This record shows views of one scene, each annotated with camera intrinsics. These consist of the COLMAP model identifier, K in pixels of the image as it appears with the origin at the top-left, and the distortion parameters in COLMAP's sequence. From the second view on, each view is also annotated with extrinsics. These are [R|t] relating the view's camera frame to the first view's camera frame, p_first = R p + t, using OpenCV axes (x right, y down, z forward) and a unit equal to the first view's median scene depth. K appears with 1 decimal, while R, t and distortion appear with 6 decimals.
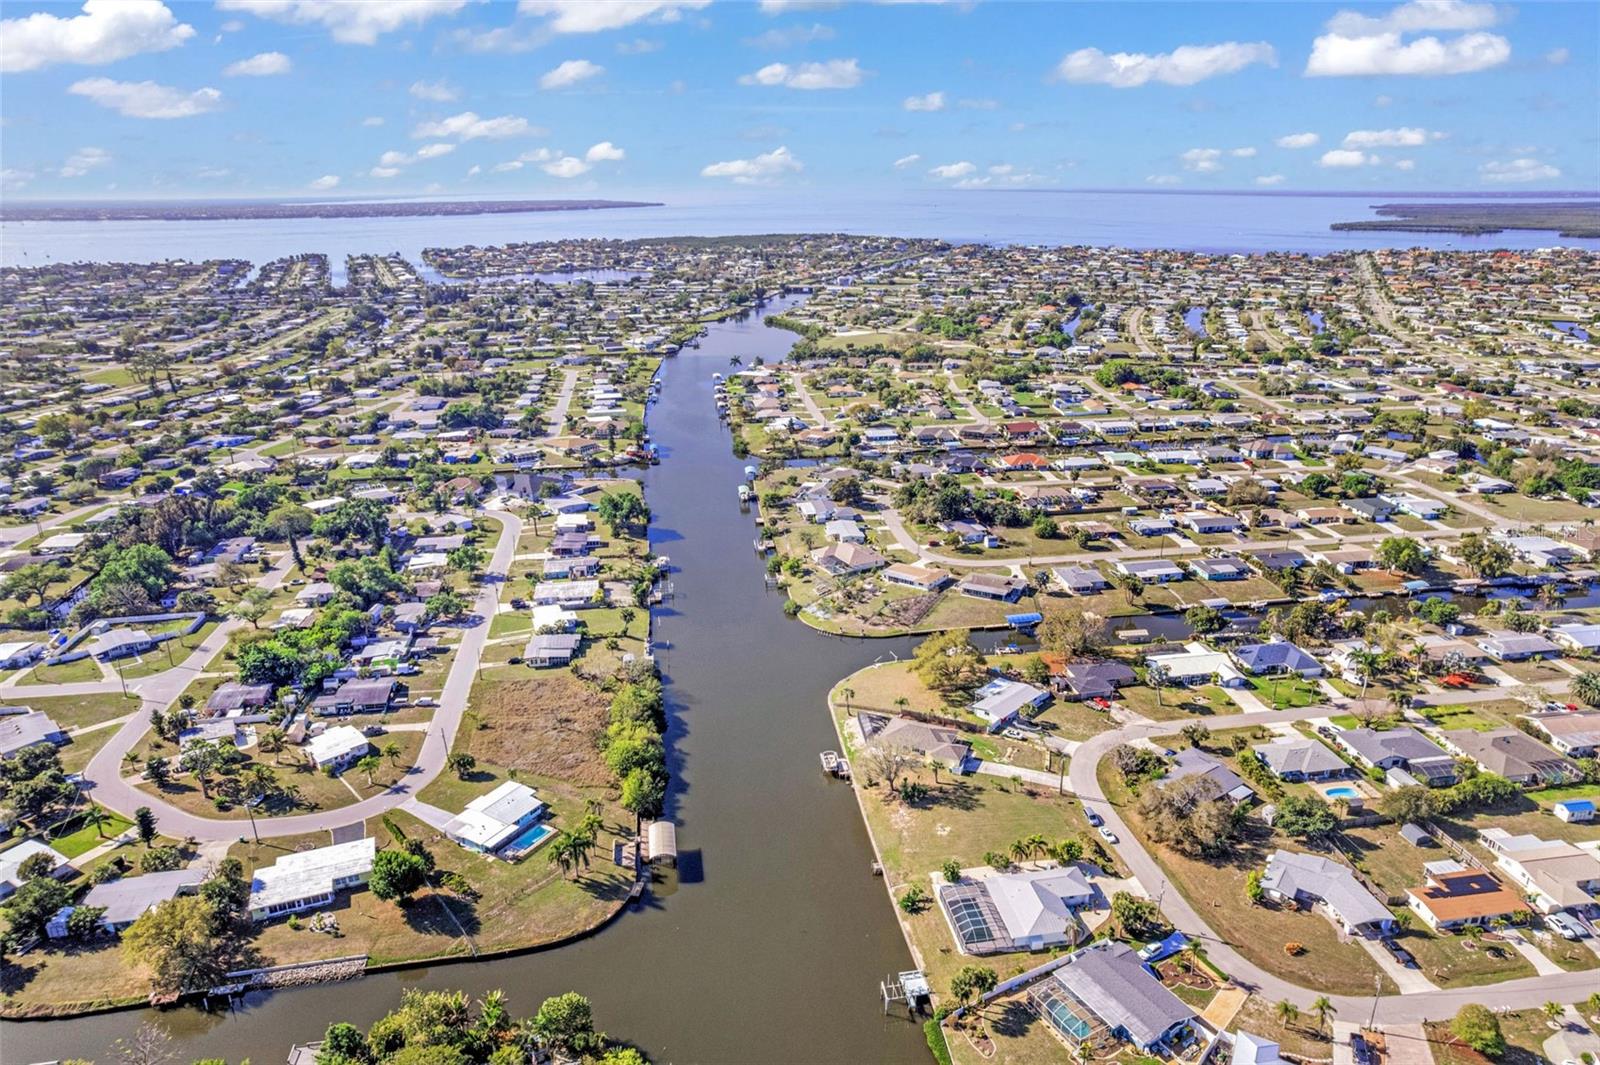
lens RADIAL K [[1027.7, 0, 814.7], [0, 1027.7, 545.5], [0, 0, 1]] dist [-0.077558, 0.069816]
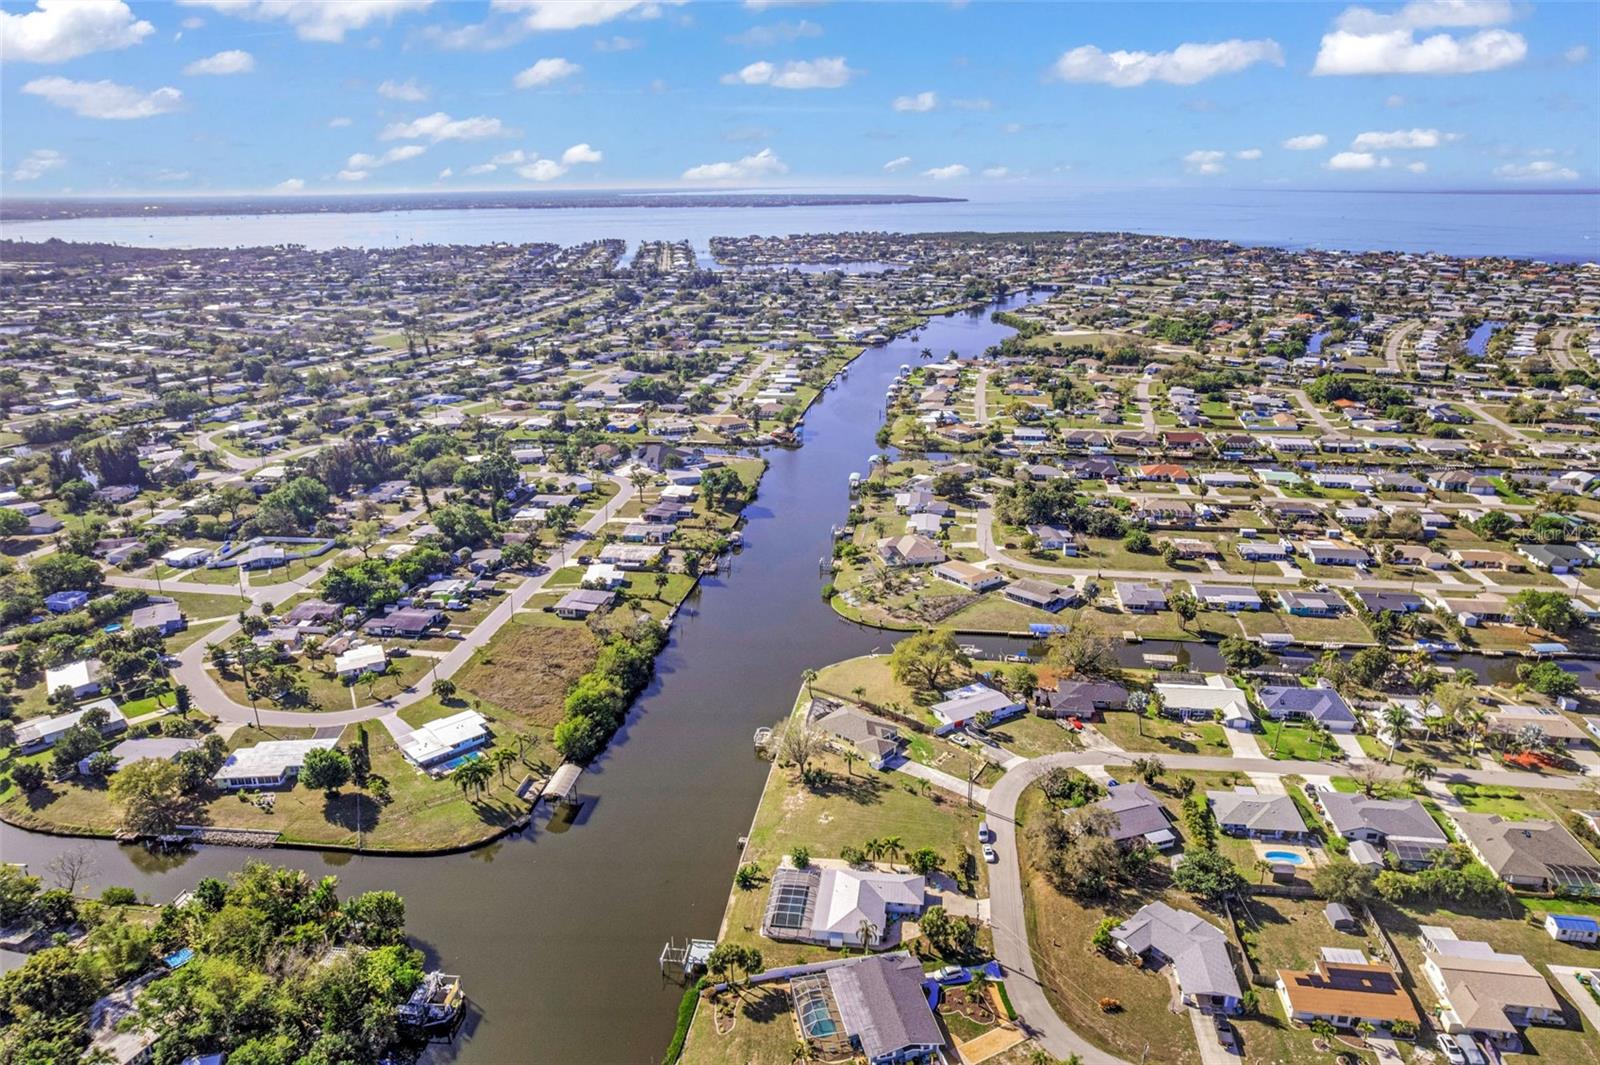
lens RADIAL K [[1027.7, 0, 814.7], [0, 1027.7, 545.5], [0, 0, 1]] dist [-0.077558, 0.069816]
pose [[0.957663, 0.098312, -0.270584, 0.228011], [-0.097423, 0.995102, 0.016750, -0.000146], [0.270905, 0.010320, 0.962551, 0.025932]]
